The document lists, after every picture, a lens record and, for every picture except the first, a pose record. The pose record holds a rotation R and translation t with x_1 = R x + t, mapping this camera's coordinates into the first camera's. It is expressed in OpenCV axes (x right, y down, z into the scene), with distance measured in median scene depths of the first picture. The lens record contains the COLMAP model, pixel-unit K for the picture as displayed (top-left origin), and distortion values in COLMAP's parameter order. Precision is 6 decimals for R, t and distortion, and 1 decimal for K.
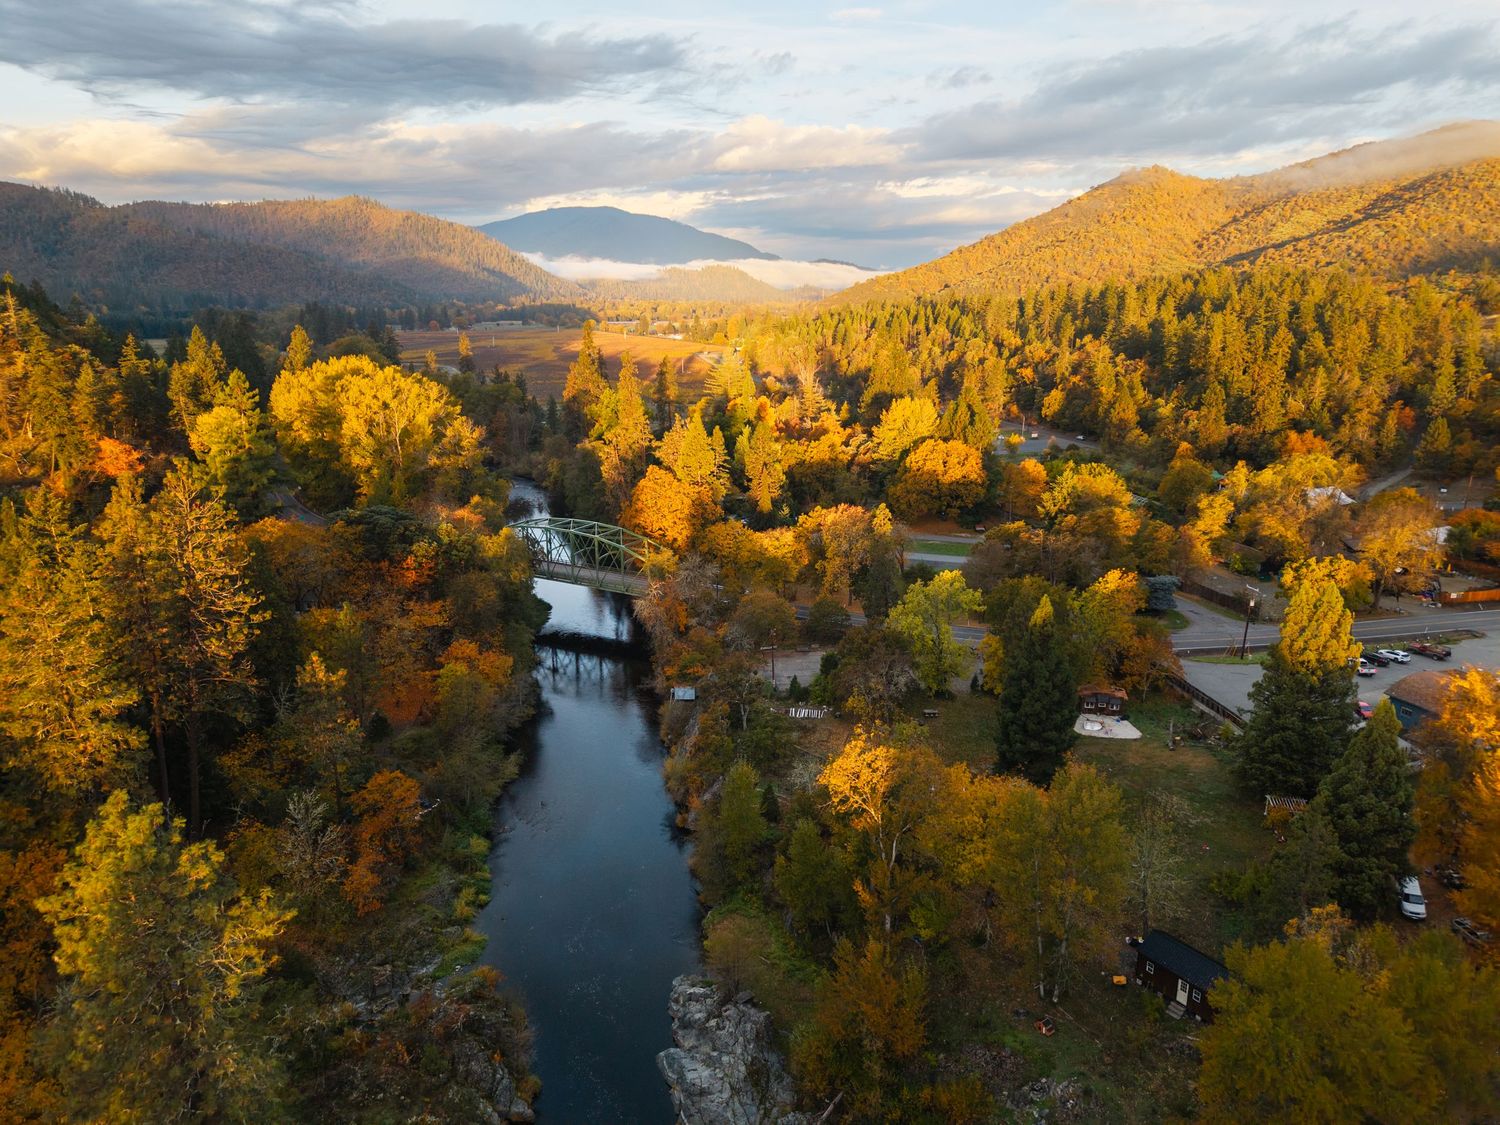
lens RADIAL K [[1043.7, 0, 749.5], [0, 1043.7, 562.8], [0, 0, 1]] dist [0.003415, 0.000640]
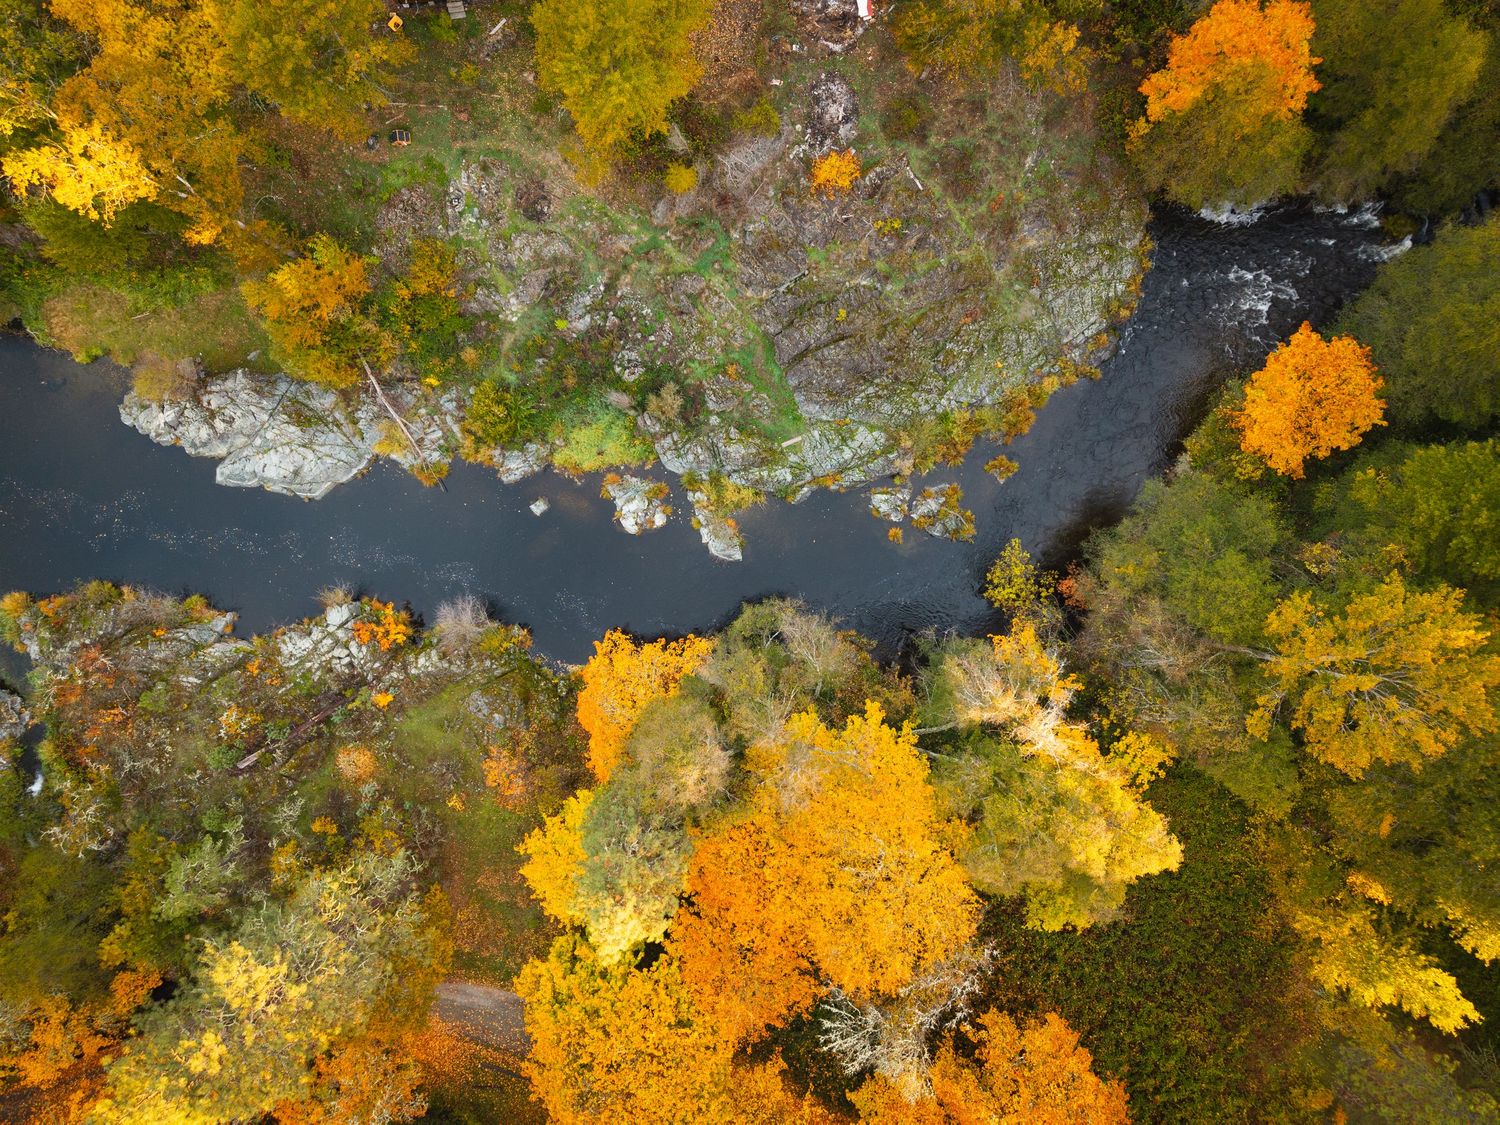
lens RADIAL K [[1043.7, 0, 750.3], [0, 1043.7, 562.2], [0, 0, 1]] dist [0.003415, 0.000640]
pose [[0.484071, -0.875026, 0.002086, 0.094180], [0.186193, 0.105332, 0.976851, -0.421148], [-0.854990, -0.472477, 0.213912, 0.331435]]
